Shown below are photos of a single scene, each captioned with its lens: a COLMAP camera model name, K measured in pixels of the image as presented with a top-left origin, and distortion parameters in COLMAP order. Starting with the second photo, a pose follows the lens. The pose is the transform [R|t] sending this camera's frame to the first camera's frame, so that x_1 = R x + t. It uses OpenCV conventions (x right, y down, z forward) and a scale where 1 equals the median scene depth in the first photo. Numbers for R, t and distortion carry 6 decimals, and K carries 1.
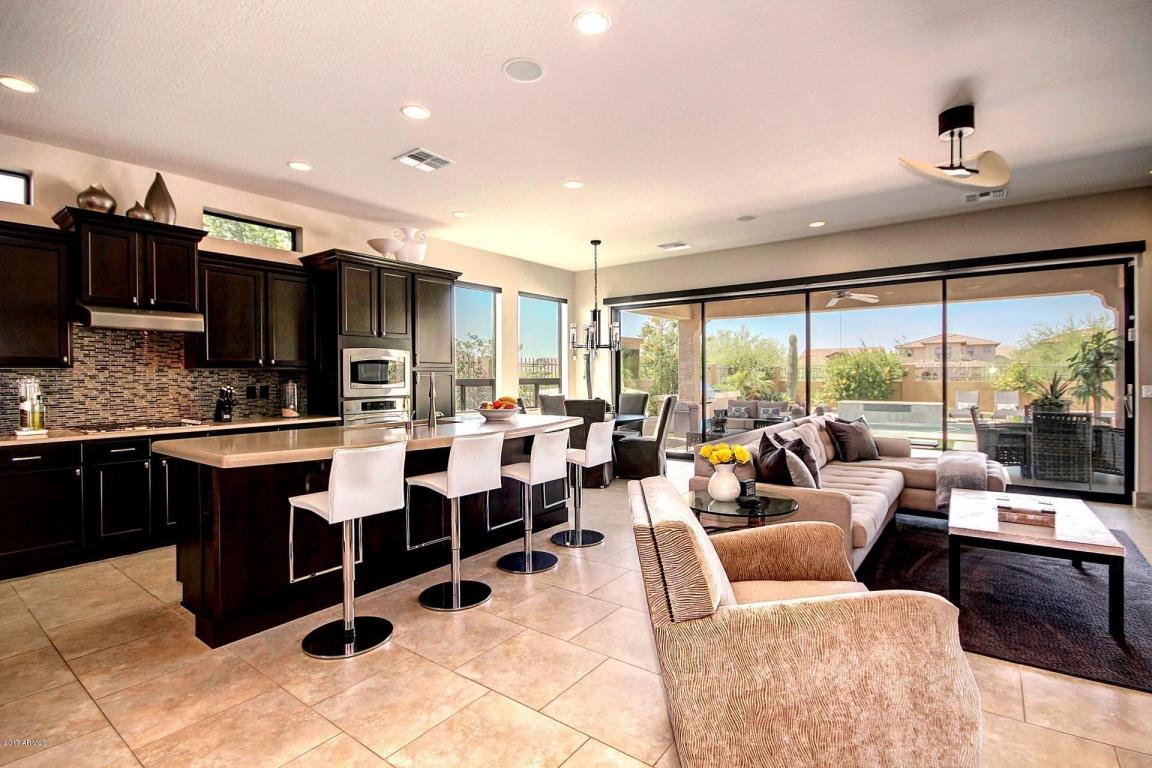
lens RADIAL K [[537.4, 0, 598.9], [0, 537.4, 381.2], [0, 0, 1]] dist [-0.008621, -0.002364]
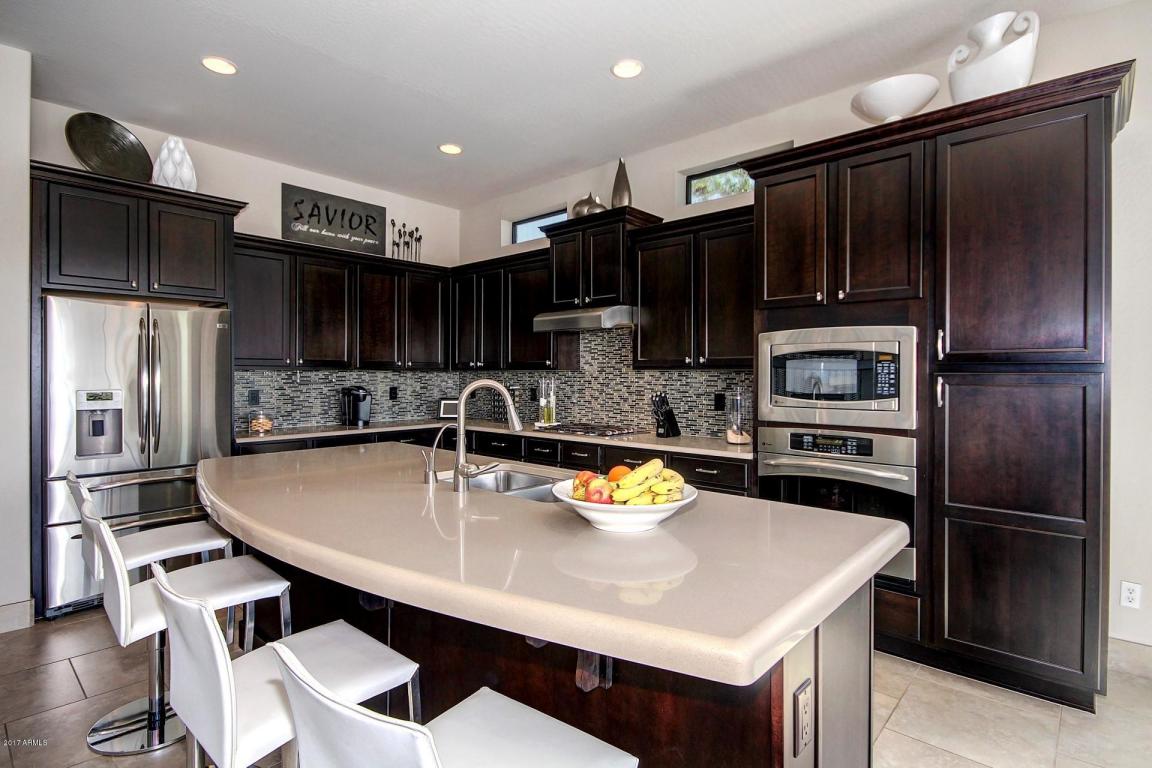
lens RADIAL K [[574.8, 0, 580.7], [0, 574.8, 379.1], [0, 0, 1]] dist [-0.003416, -0.000037]
pose [[-0.105829, 0.013349, -0.994295, 0.158926], [-0.018205, 0.999716, 0.015360, -0.020579], [0.994218, 0.019727, -0.105556, 0.958143]]
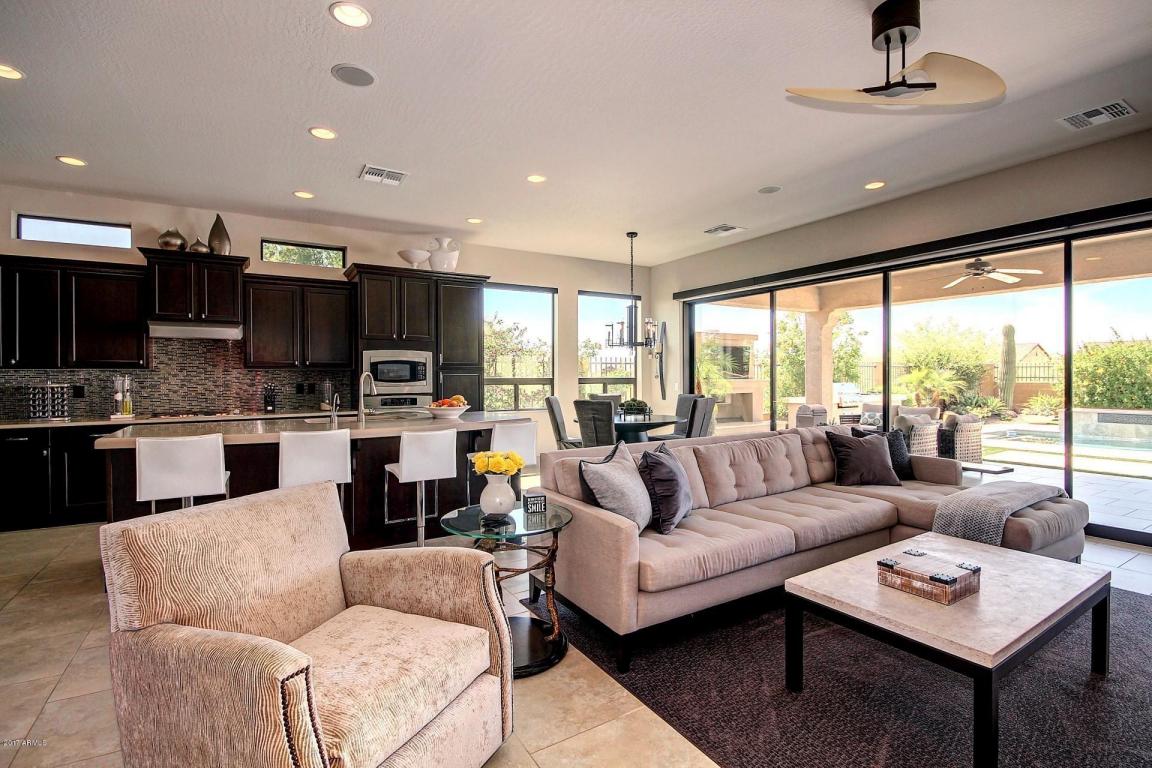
lens RADIAL K [[537.4, 0, 585.9], [0, 537.4, 378.8], [0, 0, 1]] dist [-0.008621, -0.002364]
pose [[0.928546, 0.002666, -0.371208, 0.416868], [-0.004488, 0.999982, -0.004045, 0.000723], [0.371190, 0.005422, 0.928541, 0.136869]]
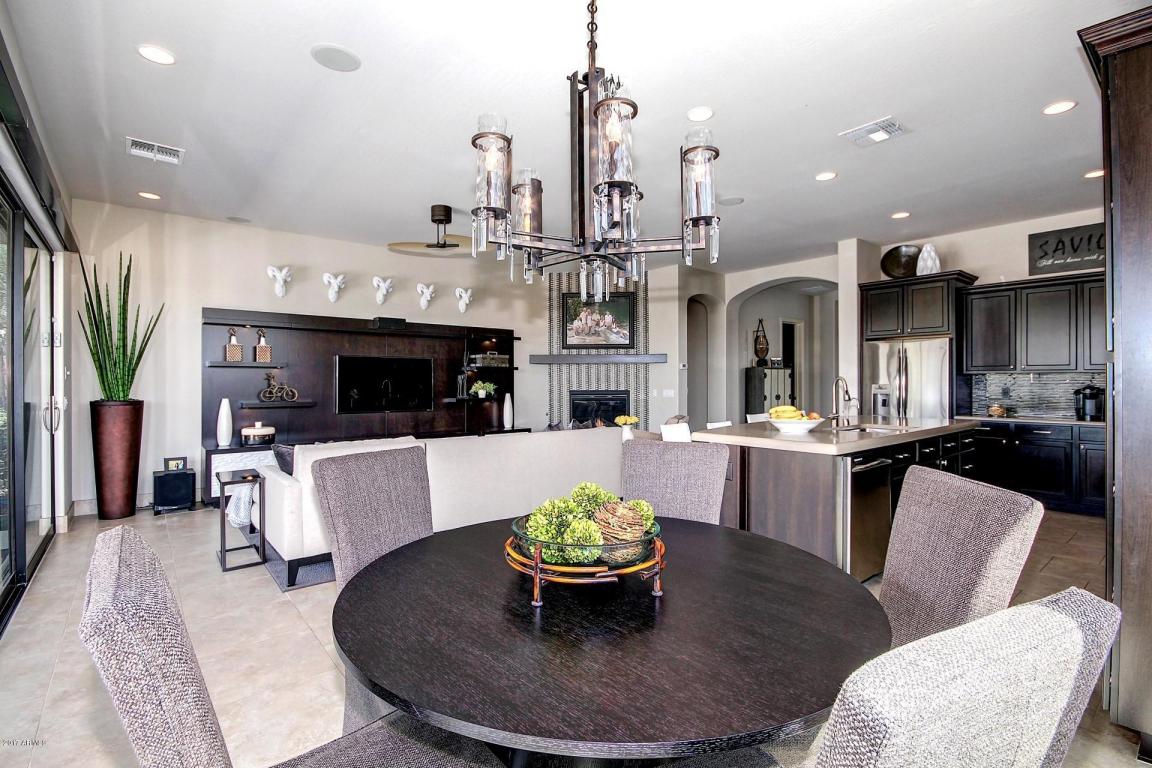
lens RADIAL K [[537.4, 0, 574.7], [0, 537.4, 383.6], [0, 0, 1]] dist [-0.008621, -0.002364]
pose [[-0.967585, 0.009817, 0.252354, -0.072022], [0.013229, 0.999843, 0.011827, -0.015685], [-0.252198, 0.014782, -0.967563, 1.846287]]
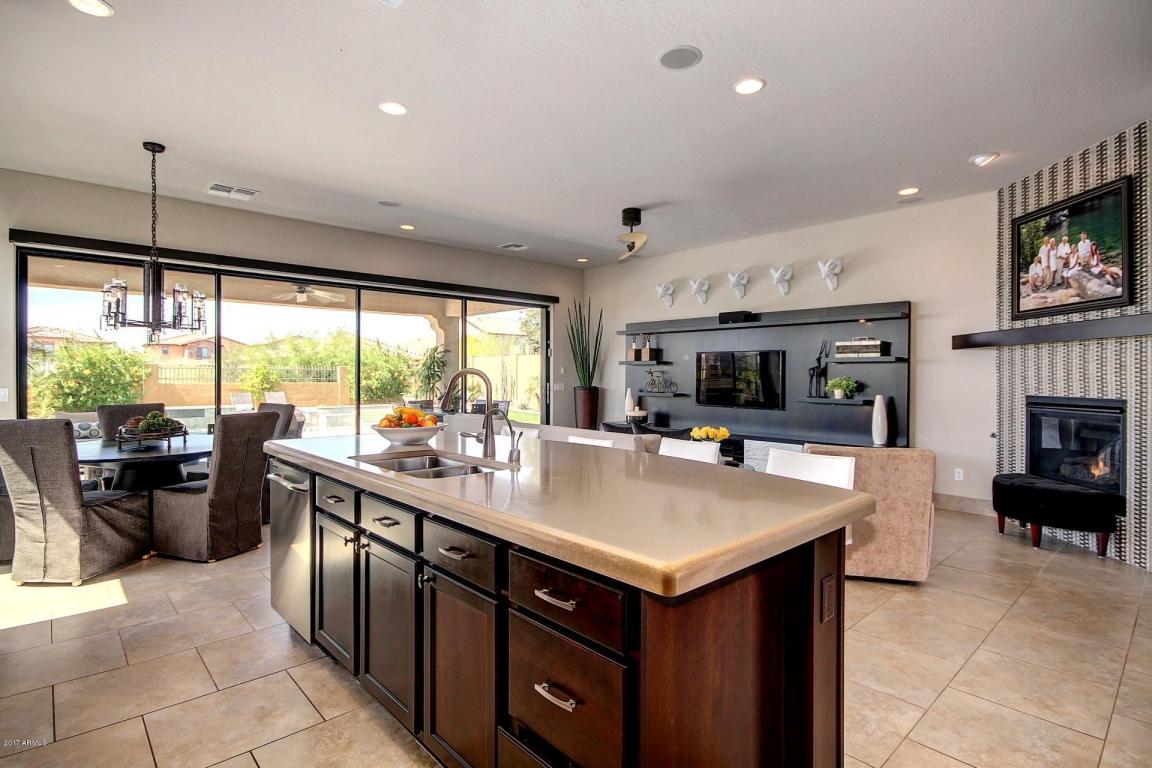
lens RADIAL K [[574.8, 0, 579.8], [0, 574.8, 379.3], [0, 0, 1]] dist [-0.003416, -0.000037]
pose [[0.200773, 0.002197, 0.979635, -0.809958], [0.004779, 0.999983, -0.003222, -0.001222], [-0.979626, 0.005329, 0.200759, 0.643501]]
